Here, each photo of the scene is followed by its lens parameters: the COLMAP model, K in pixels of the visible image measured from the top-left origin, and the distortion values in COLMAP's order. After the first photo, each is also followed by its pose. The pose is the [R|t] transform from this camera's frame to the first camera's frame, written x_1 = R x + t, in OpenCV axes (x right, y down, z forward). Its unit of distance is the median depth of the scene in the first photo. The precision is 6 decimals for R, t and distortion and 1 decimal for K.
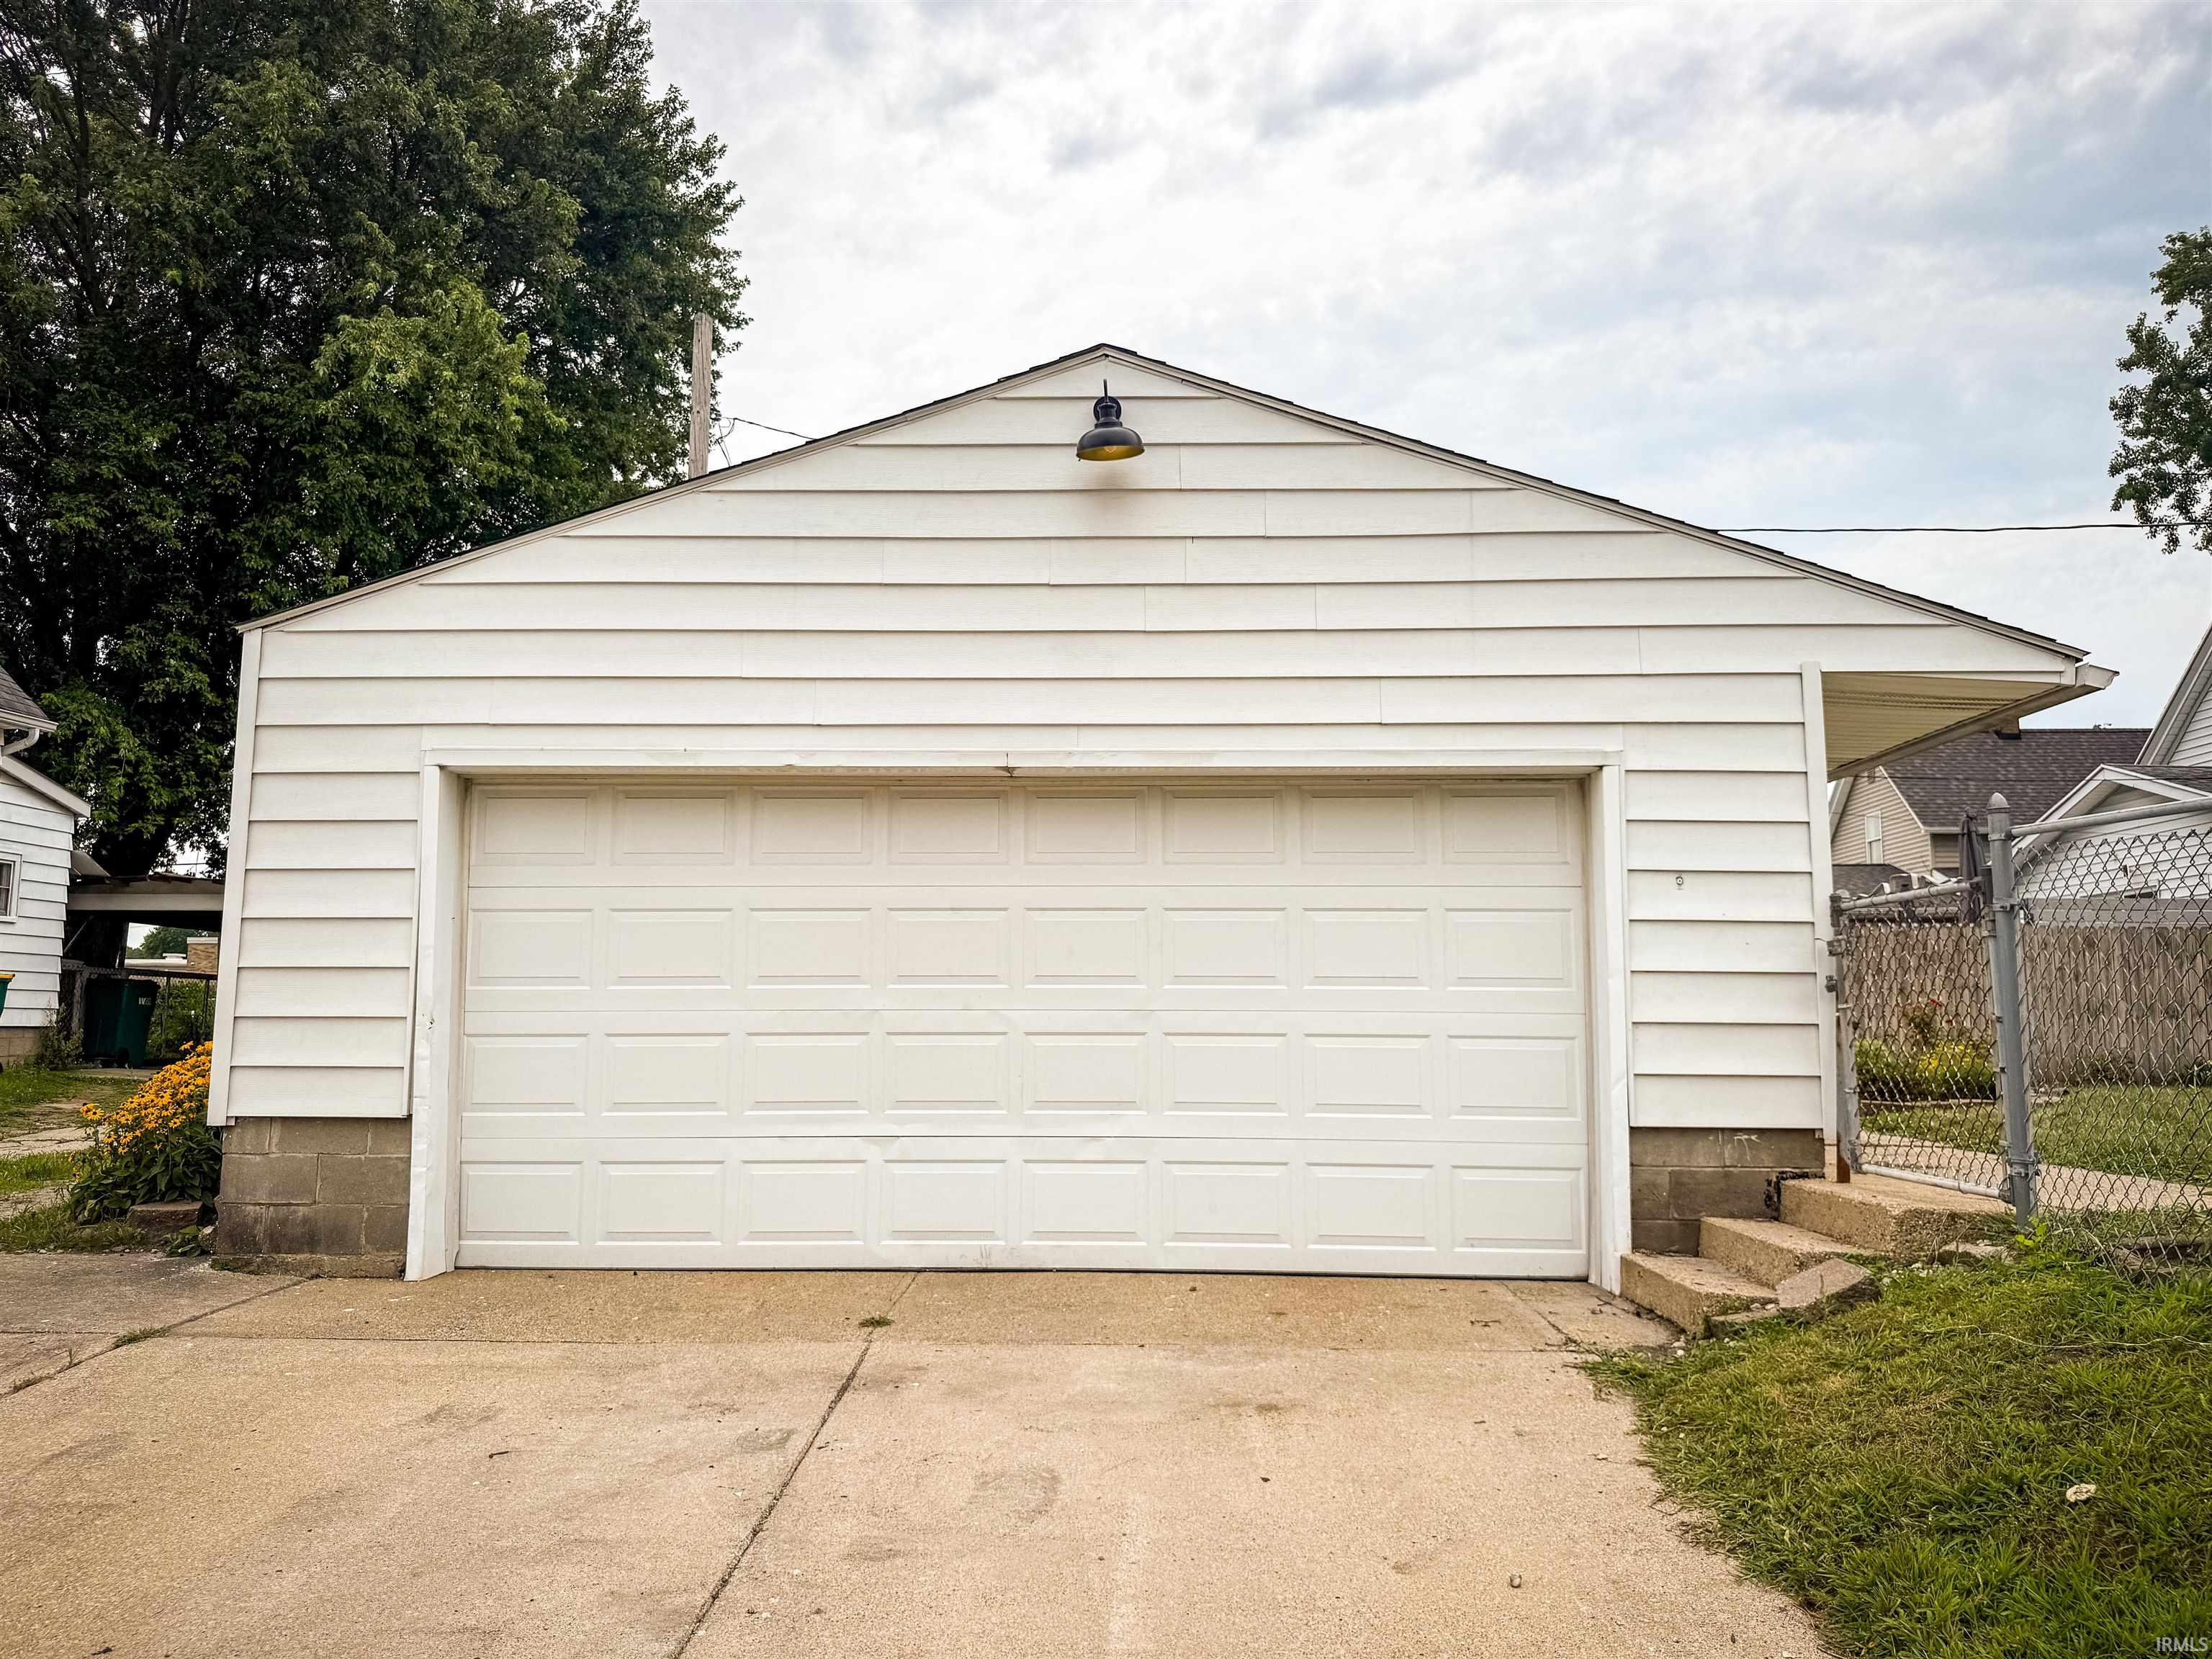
lens RADIAL K [[1574.3, 0, 1116.8], [0, 1574.3, 824.5], [0, 0, 1]] dist [0.019162, -0.023008]
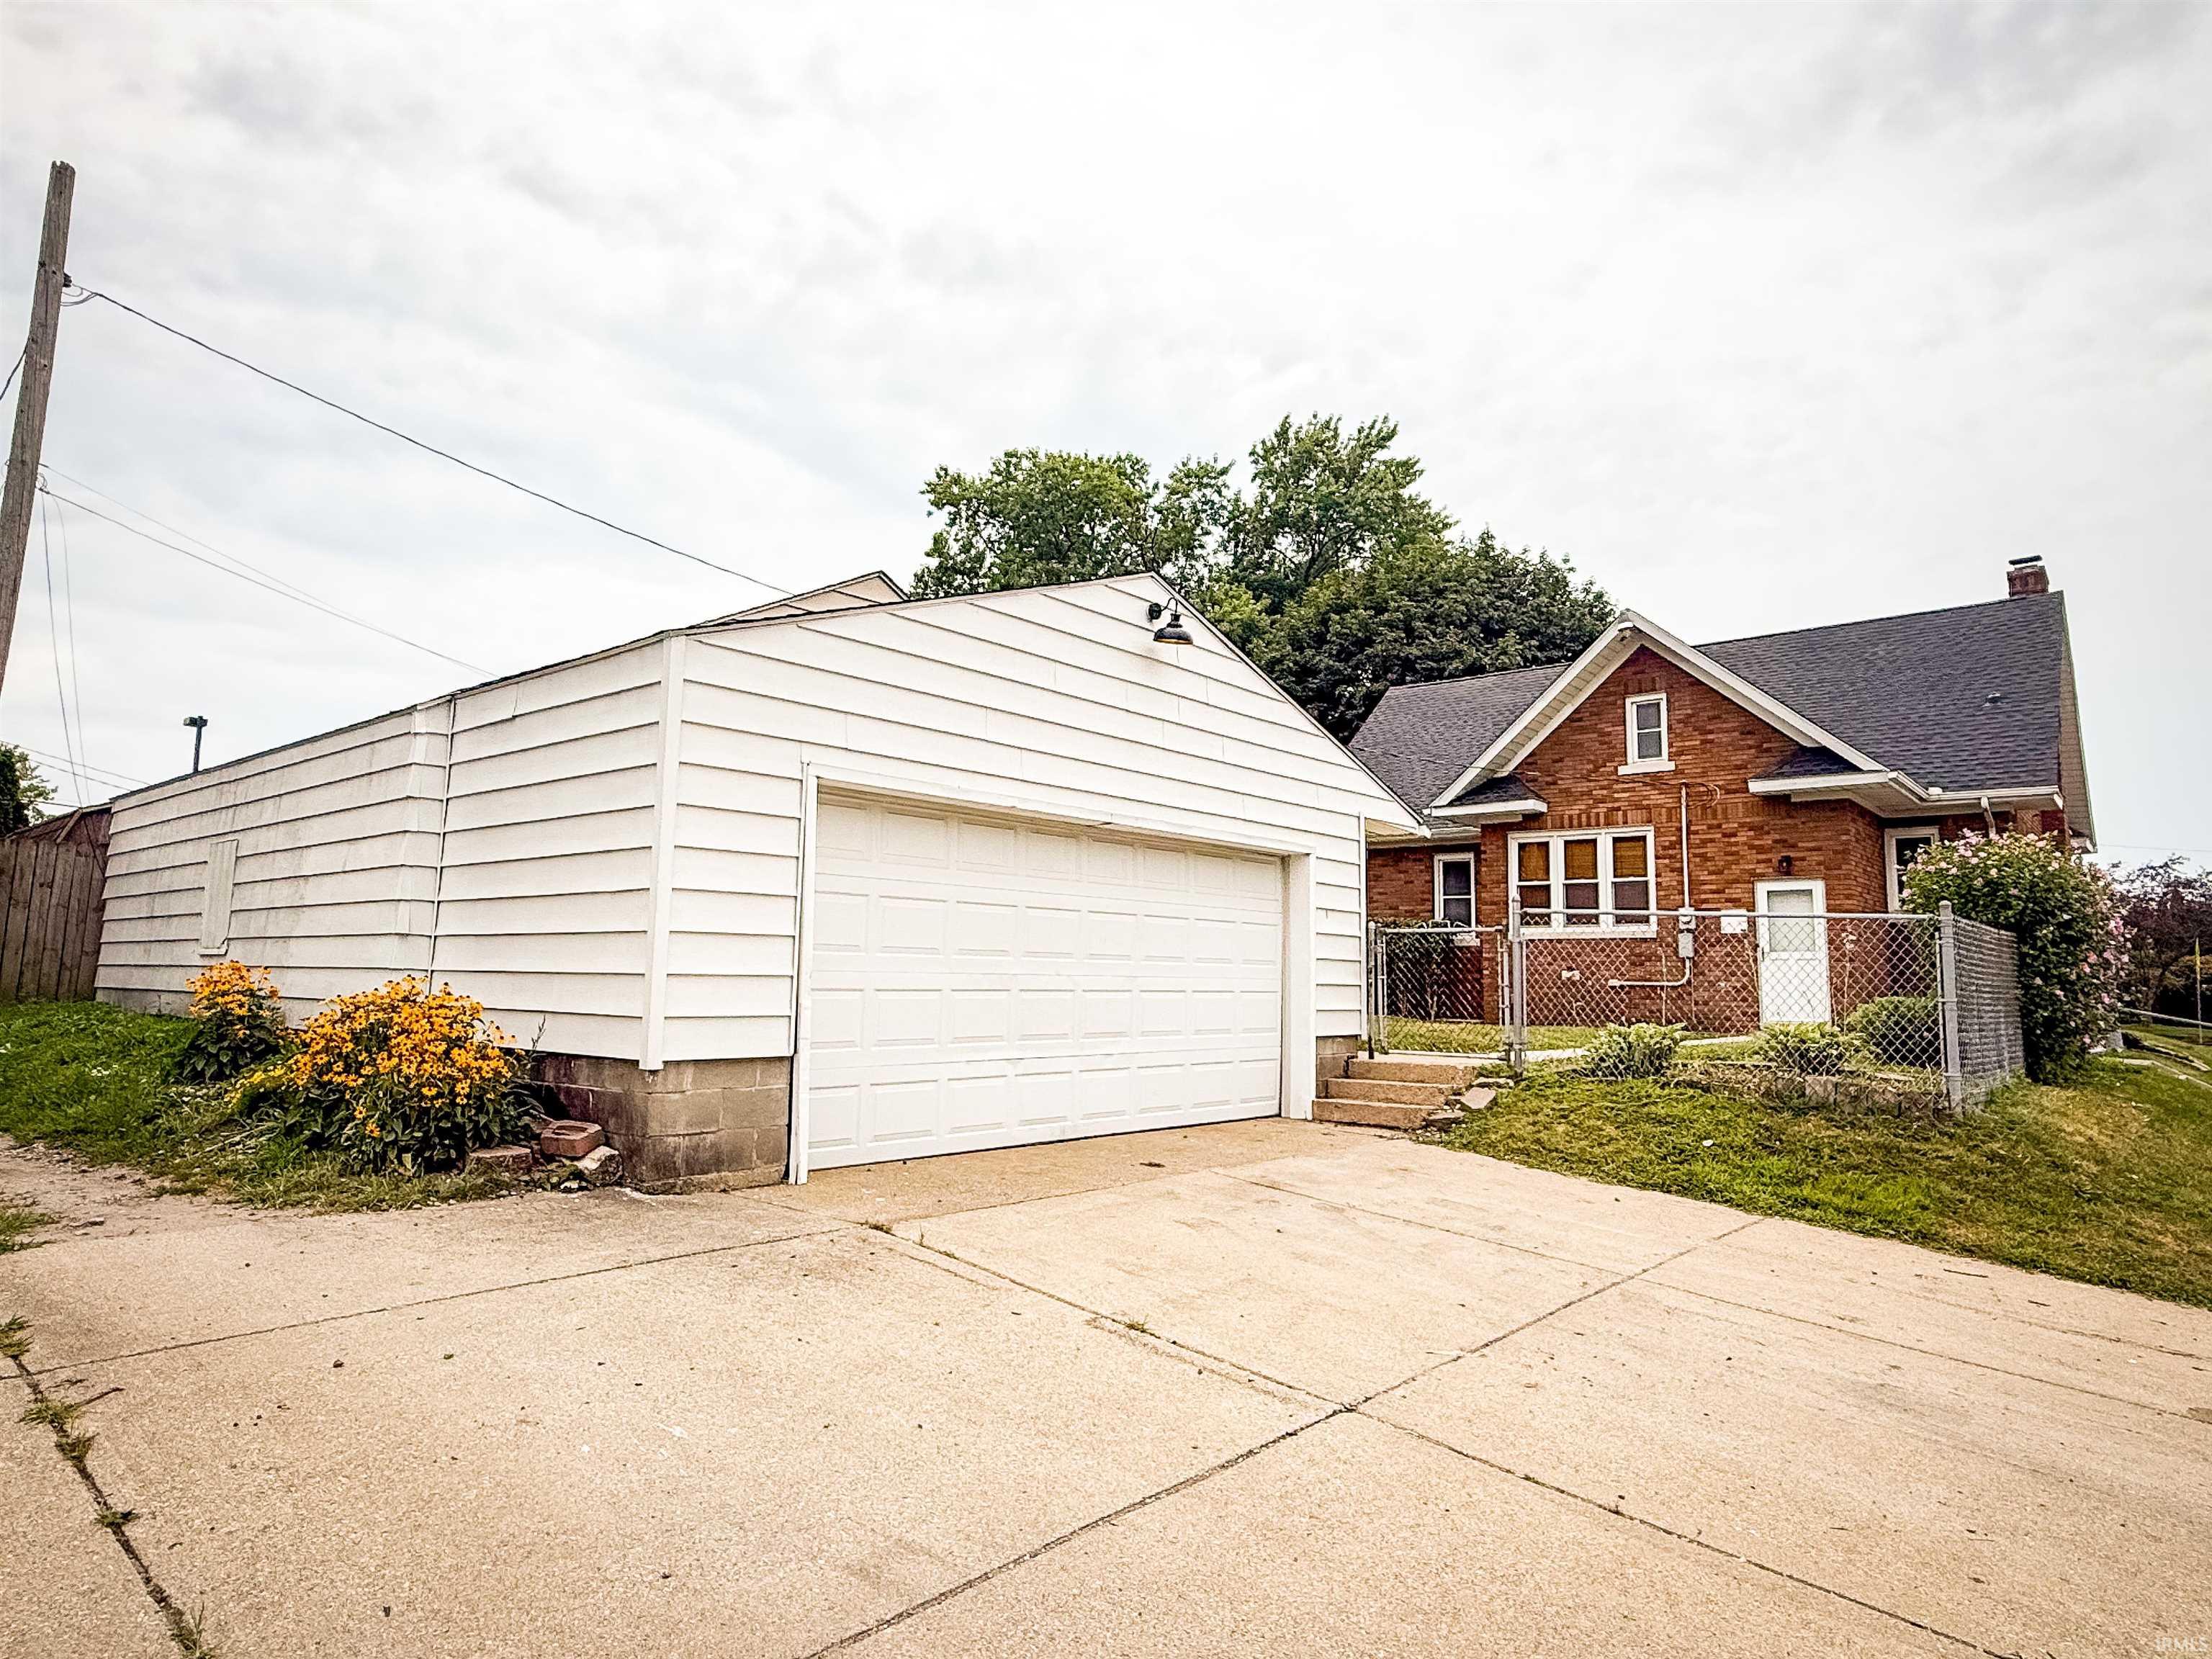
lens RADIAL K [[1326.9, 0, 1103.7], [0, 1326.9, 838.3], [0, 0, 1]] dist [-0.014157, 0.004122]
pose [[0.625738, 0.089098, 0.774928, -1.108873], [-0.113644, 0.993268, -0.022437, 0.009745], [-0.771711, -0.074026, 0.631651, 0.158987]]
